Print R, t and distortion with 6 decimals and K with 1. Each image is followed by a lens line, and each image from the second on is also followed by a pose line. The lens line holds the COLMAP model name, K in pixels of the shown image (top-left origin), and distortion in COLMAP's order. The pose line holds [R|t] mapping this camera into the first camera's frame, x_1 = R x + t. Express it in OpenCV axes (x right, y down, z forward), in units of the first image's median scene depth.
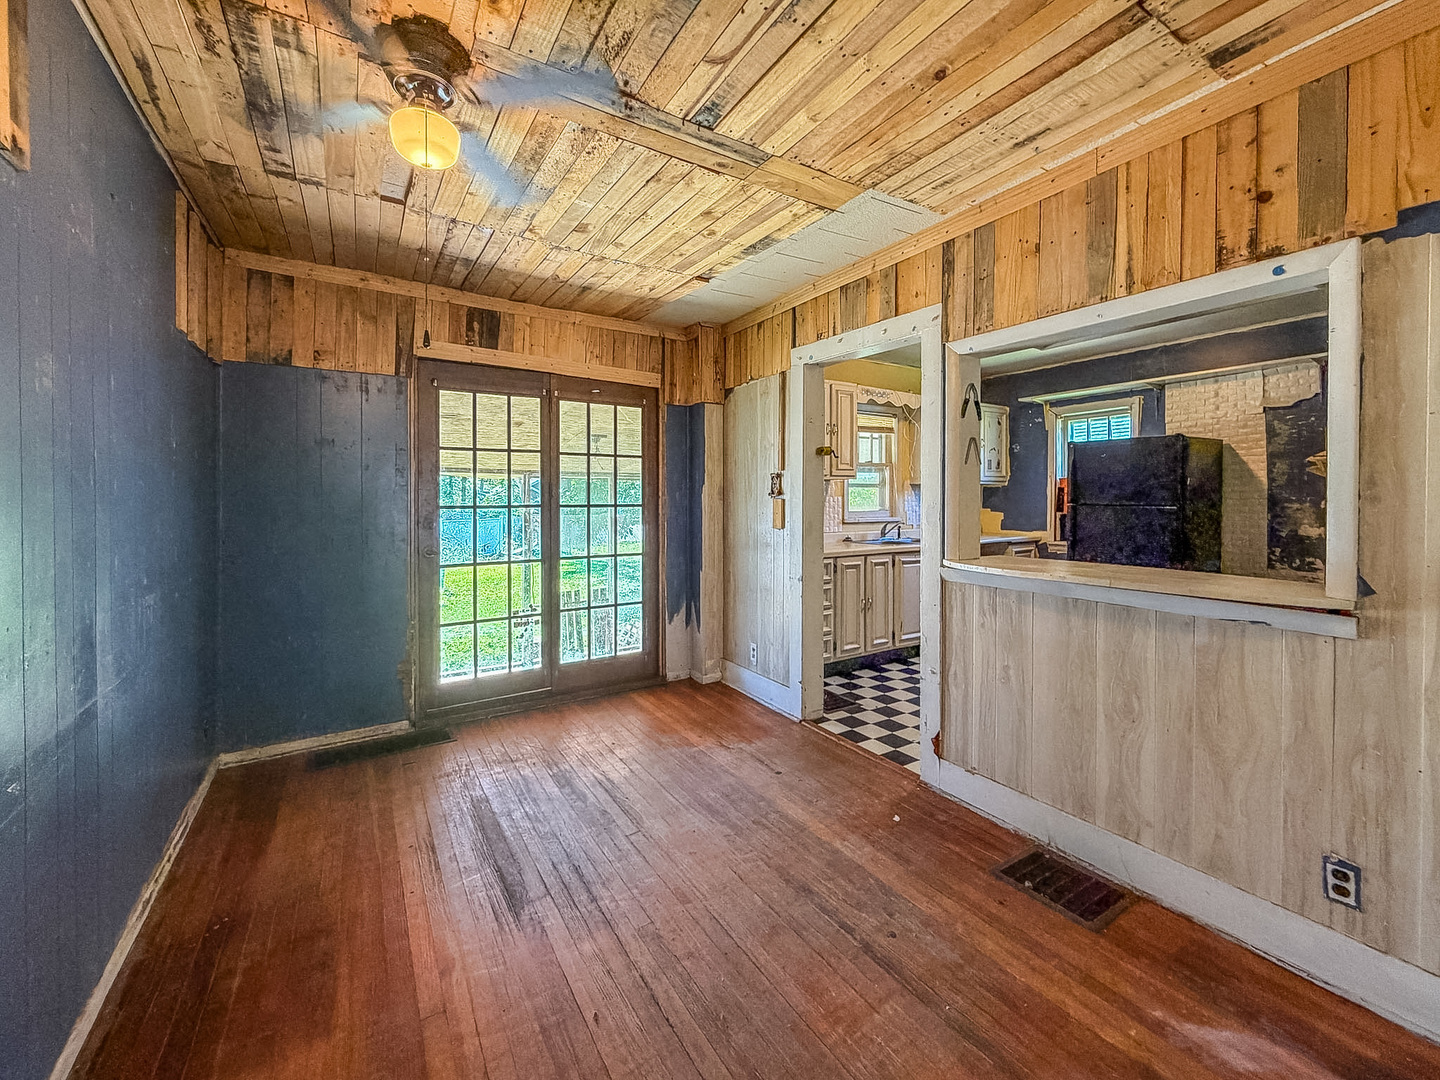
lens RADIAL K [[579.2, 0, 712.9], [0, 579.2, 505.2], [0, 0, 1]] dist [-0.001841, 0.000015]
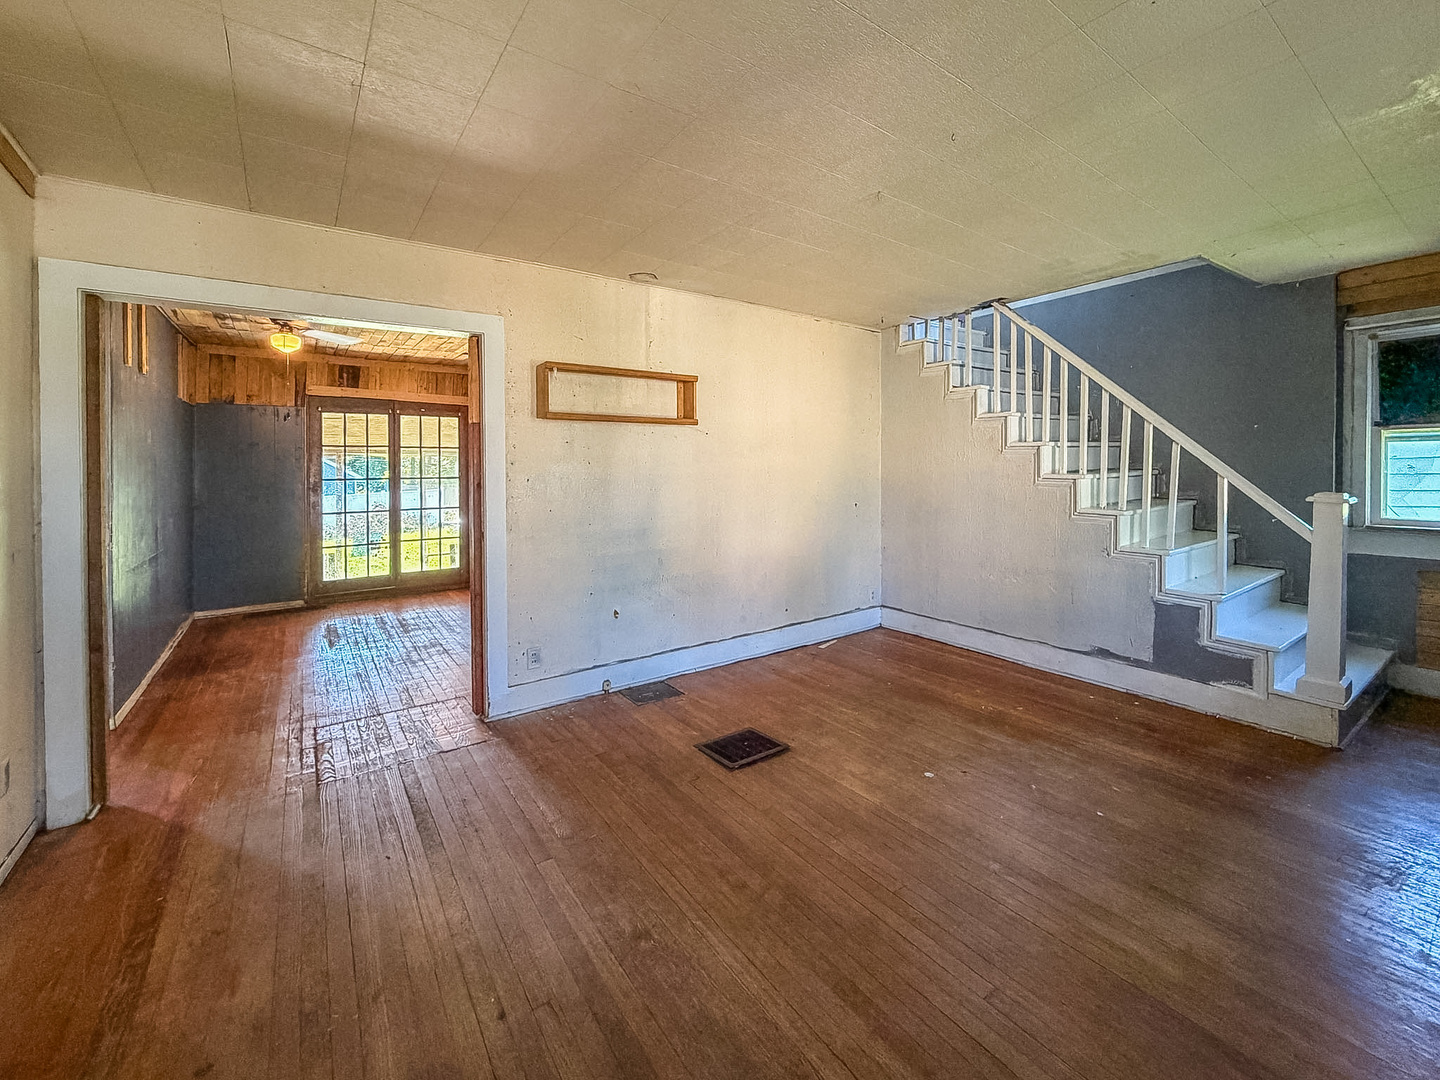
lens RADIAL K [[579.2, 0, 707.5], [0, 579.2, 472.2], [0, 0, 1]] dist [-0.001841, 0.000015]
pose [[0.998288, -0.006043, 0.058178, 0.582849], [0.006240, 0.999975, -0.003194, -0.005978], [-0.058157, 0.003552, 0.998301, -0.807714]]
